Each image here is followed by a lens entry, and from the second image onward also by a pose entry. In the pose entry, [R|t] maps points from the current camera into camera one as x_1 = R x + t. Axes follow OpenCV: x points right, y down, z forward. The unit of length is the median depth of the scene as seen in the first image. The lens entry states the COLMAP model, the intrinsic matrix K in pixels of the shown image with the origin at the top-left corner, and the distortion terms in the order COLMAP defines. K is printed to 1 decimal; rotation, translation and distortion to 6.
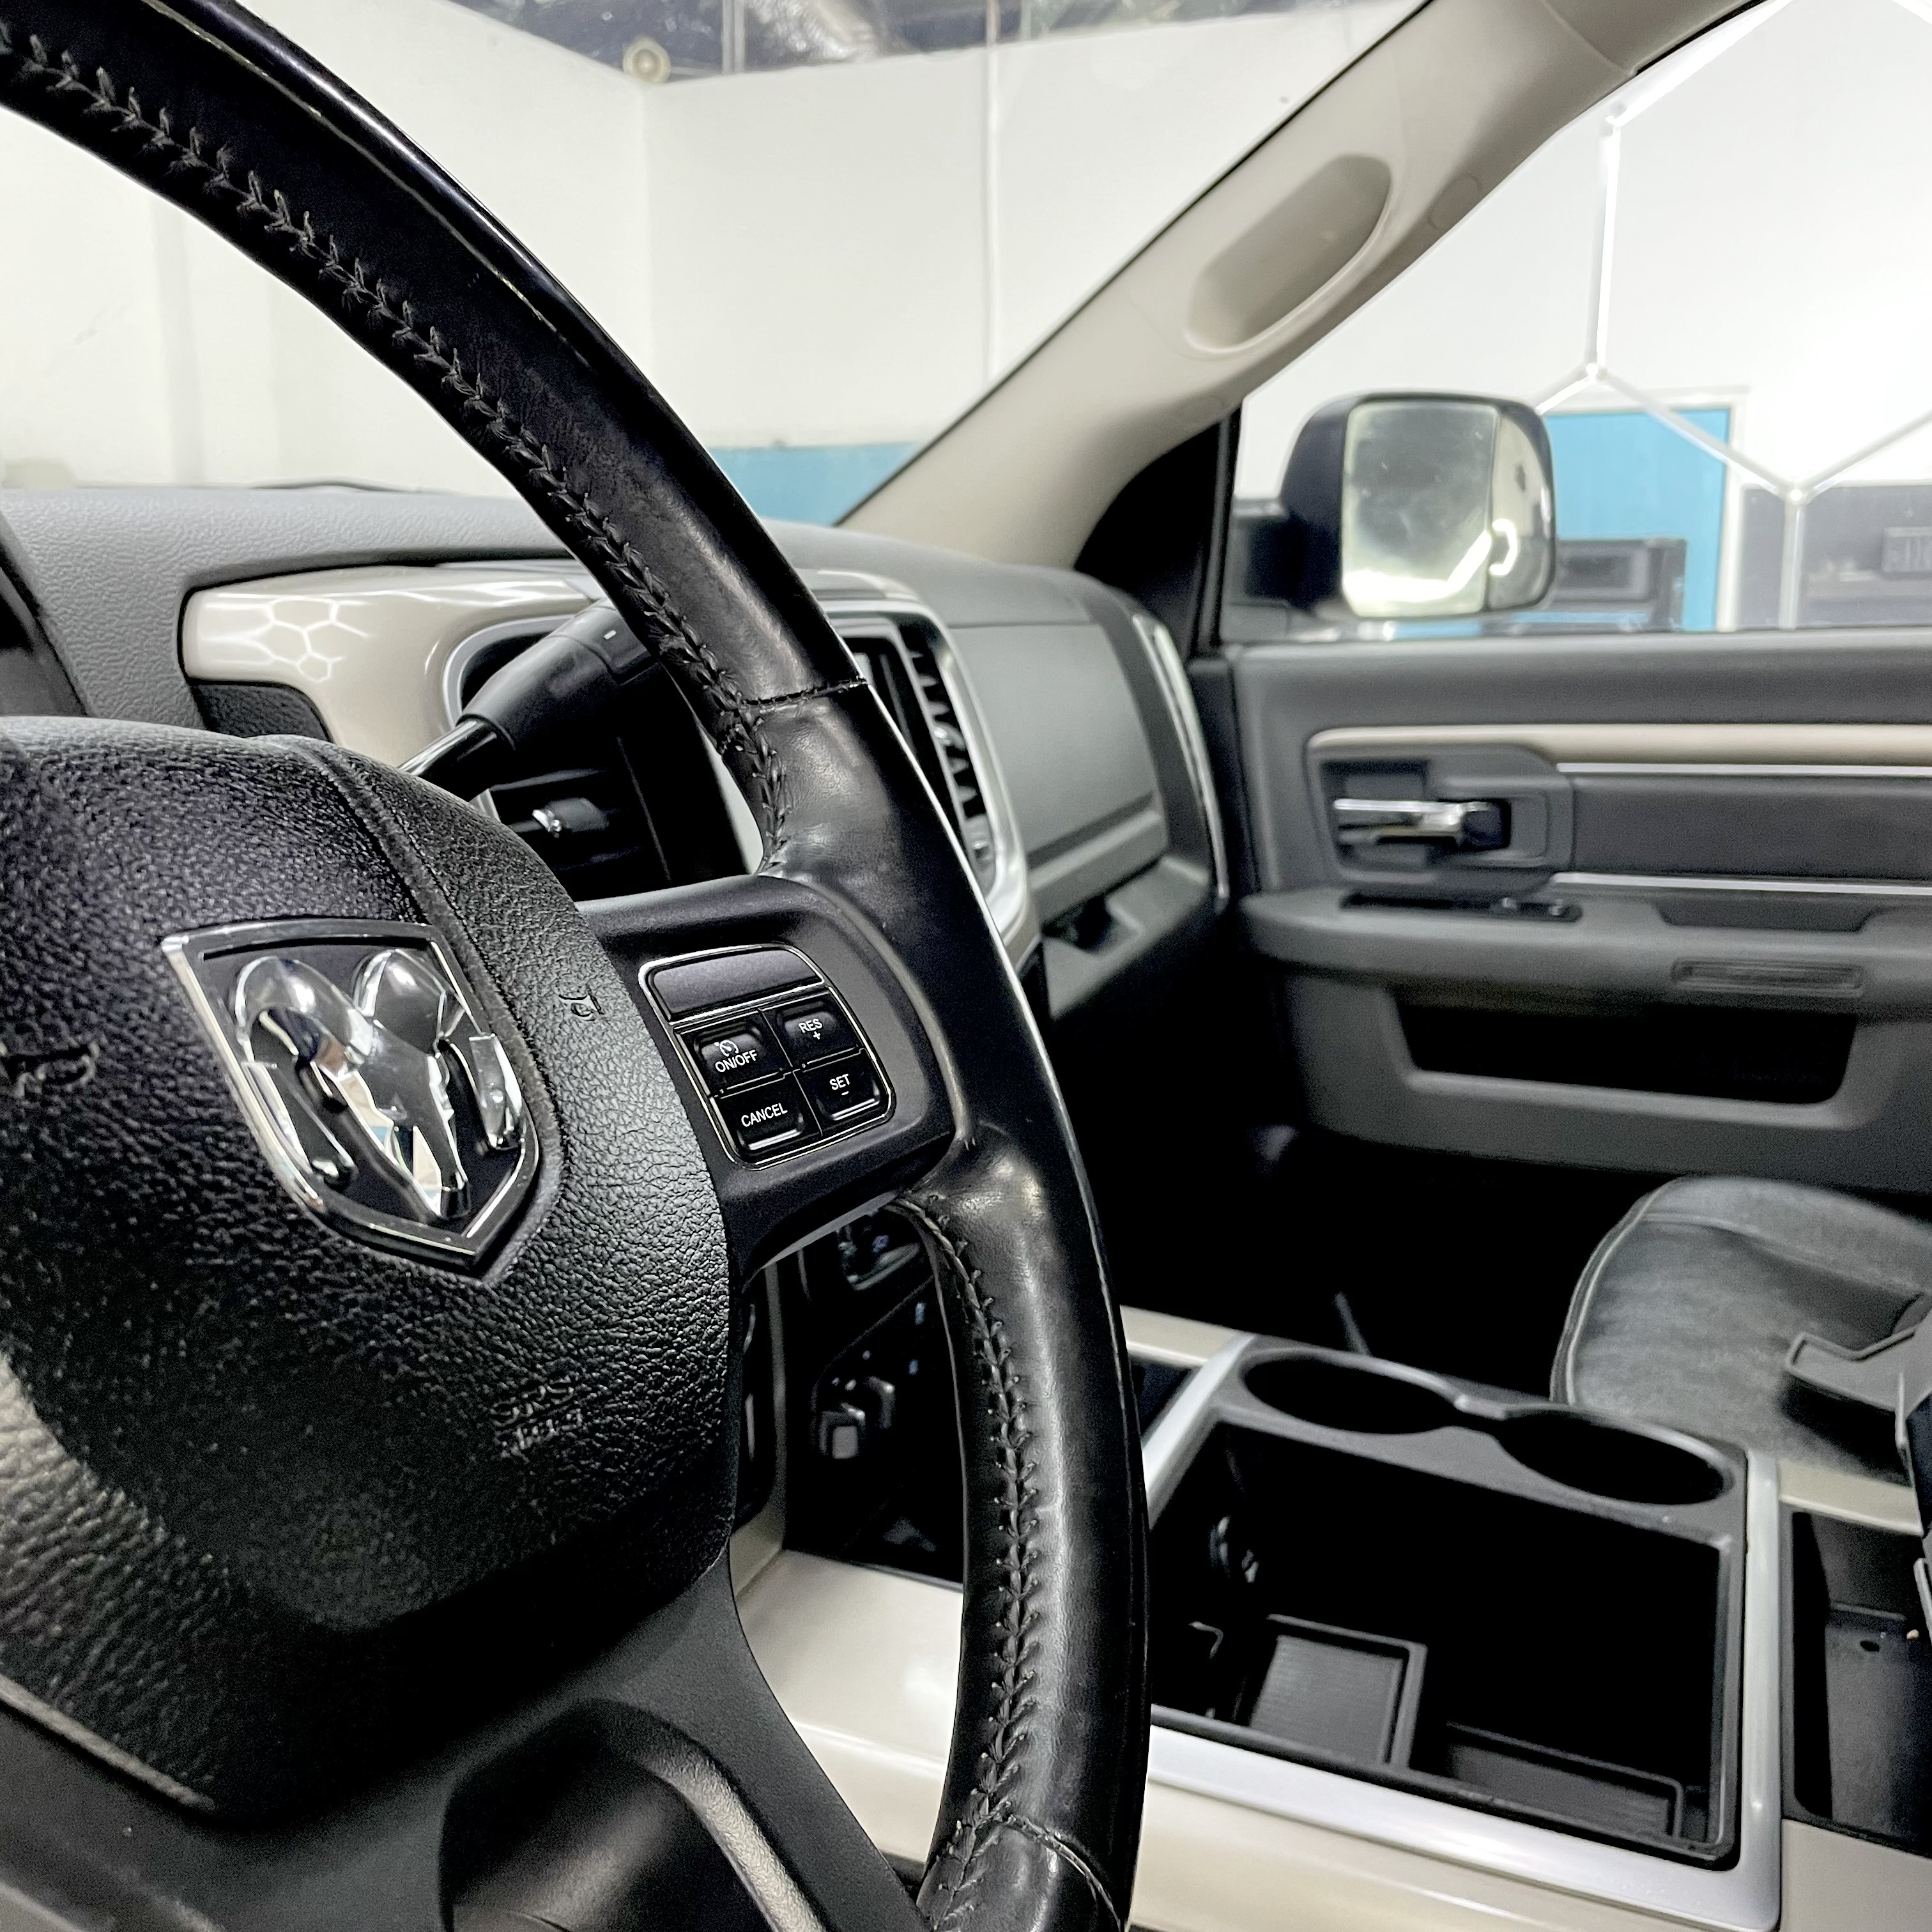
lens RADIAL K [[1976.2, 0, 971.4], [0, 1976.2, 933.6], [0, 0, 1]] dist [0.097096, -0.138815]
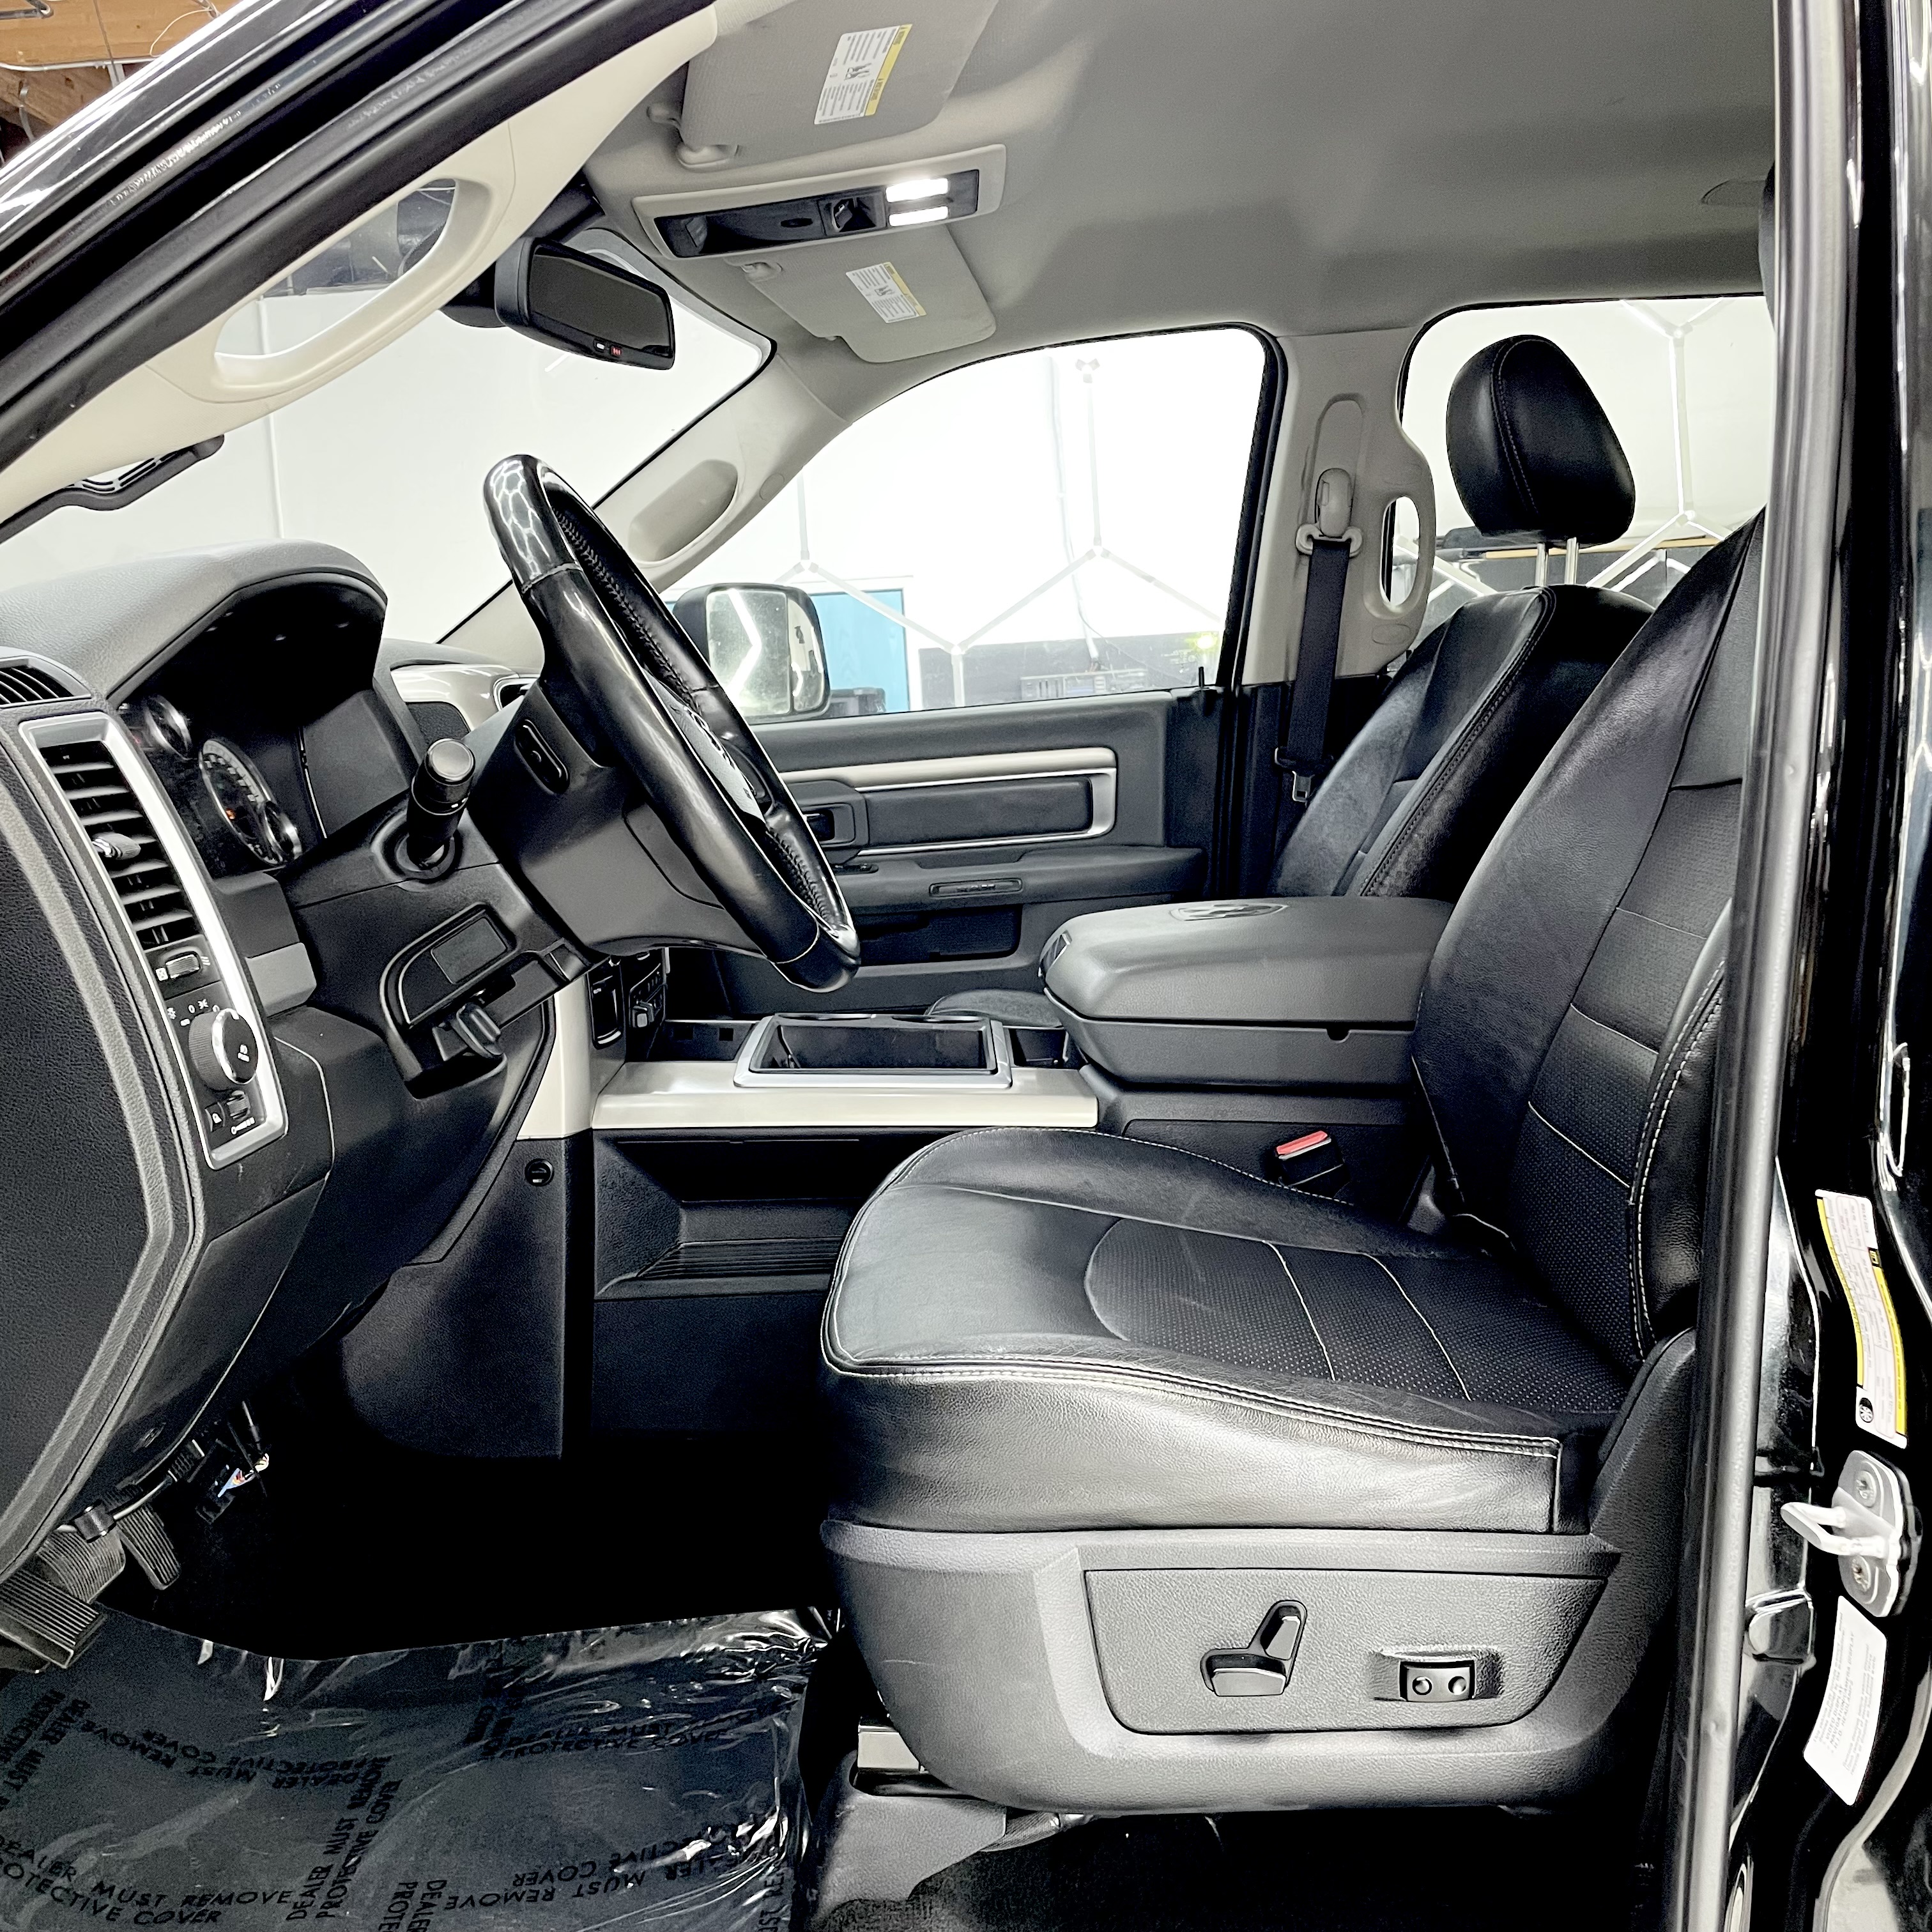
lens RADIAL K [[1976.2, 0, 971.4], [0, 1976.2, 933.6], [0, 0, 1]] dist [0.097096, -0.138815]
pose [[0.923939, -0.093460, 0.370949, -0.269233], [0.126134, 0.989897, -0.064765, 0.167099], [-0.361148, 0.106628, 0.926392, -0.642260]]
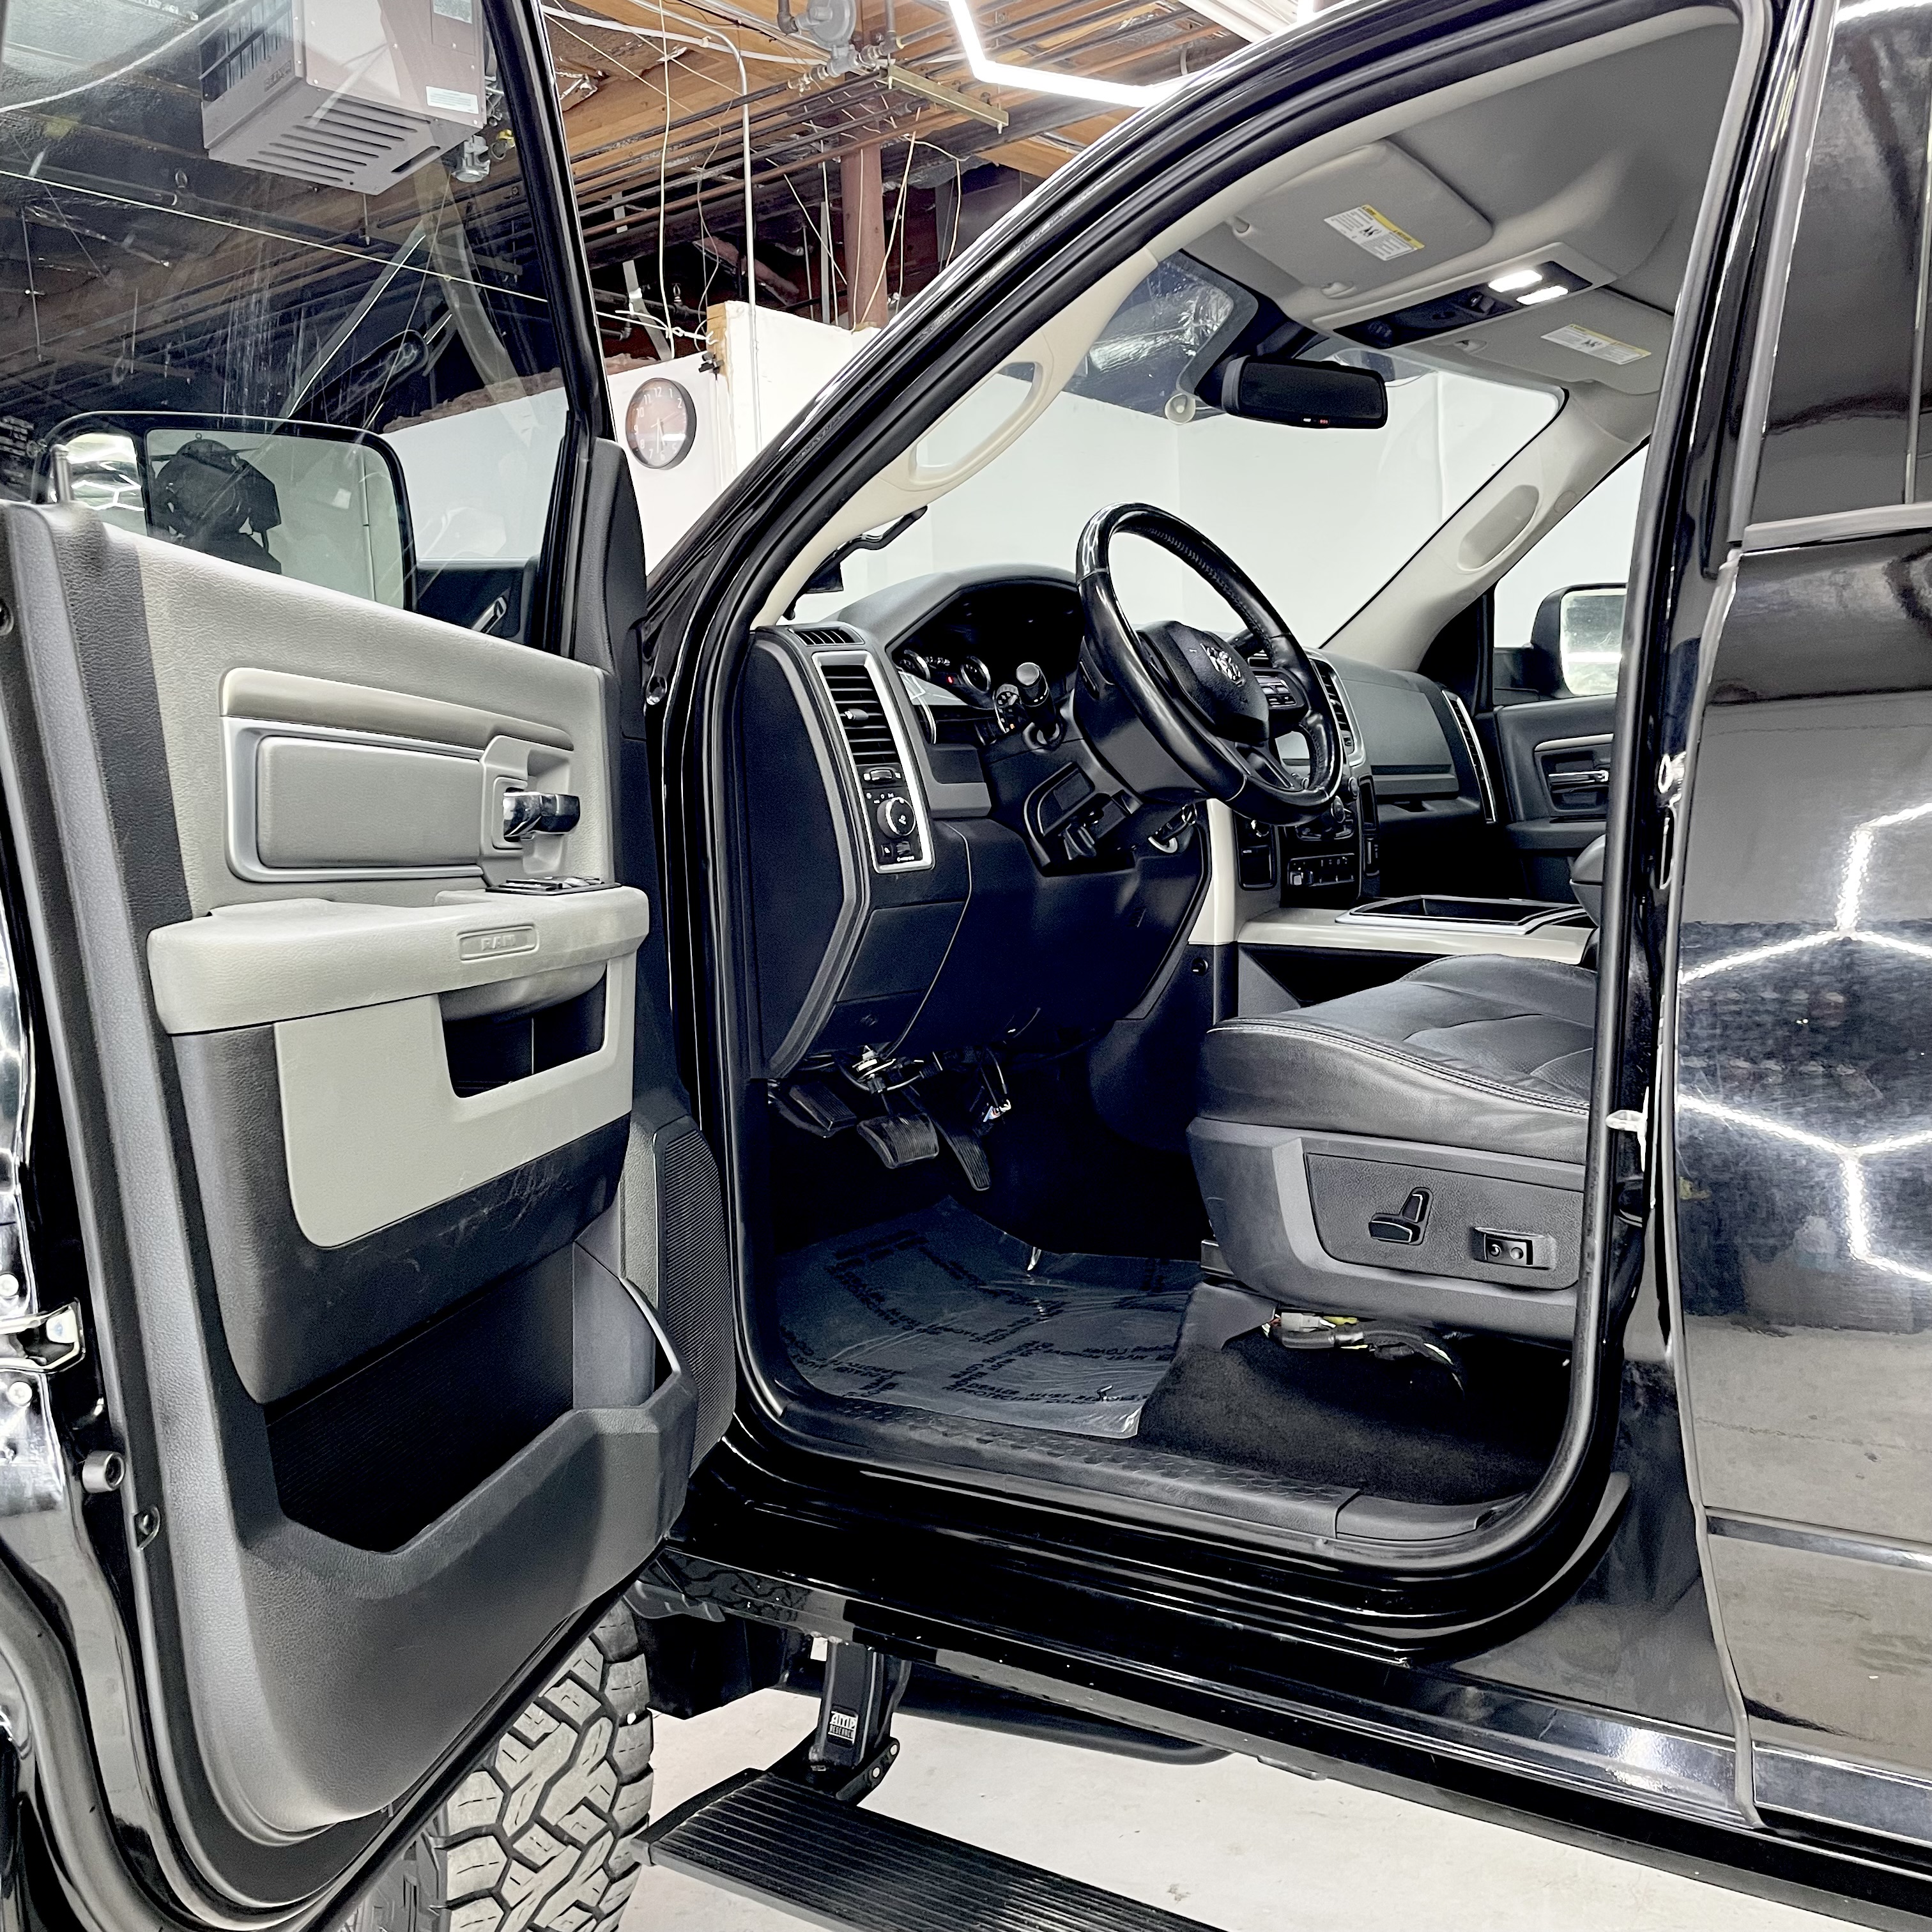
lens RADIAL K [[1976.2, 0, 971.4], [0, 1976.2, 933.6], [0, 0, 1]] dist [0.097096, -0.138815]
pose [[0.967557, -0.030707, -0.250780, 0.117380], [-0.001638, 0.991804, -0.127760, 0.372761], [0.252648, 0.124026, 0.959576, -1.158257]]
